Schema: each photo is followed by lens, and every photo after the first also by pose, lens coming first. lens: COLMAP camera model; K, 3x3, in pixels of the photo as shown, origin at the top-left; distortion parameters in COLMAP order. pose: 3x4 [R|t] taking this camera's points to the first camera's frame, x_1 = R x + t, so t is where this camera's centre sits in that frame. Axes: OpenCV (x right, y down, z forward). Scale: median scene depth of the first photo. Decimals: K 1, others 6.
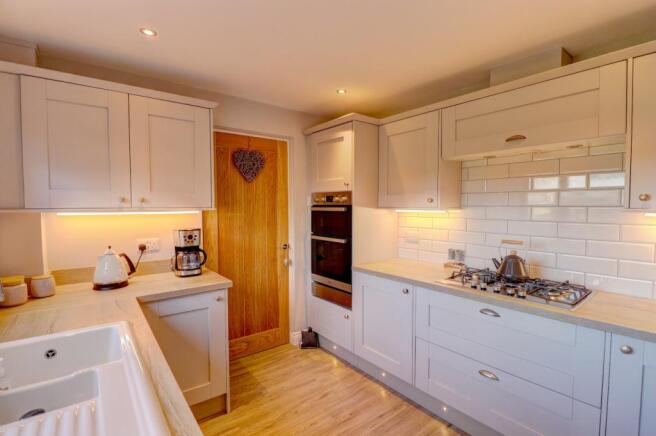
lens RADIAL K [[307.8, 0, 328.3], [0, 307.8, 218.8], [0, 0, 1]] dist [-0.015791, -0.001247]
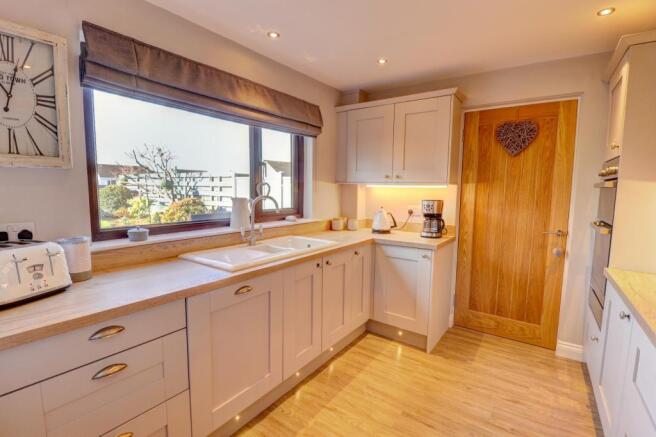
lens RADIAL K [[307.8, 0, 328.0], [0, 307.8, 219.4], [0, 0, 1]] dist [-0.015791, -0.001247]
pose [[0.283879, 0.102740, -0.953340, 0.521284], [-0.055161, 0.994346, 0.090734, 0.019052], [0.957272, 0.026830, 0.287941, 0.211234]]
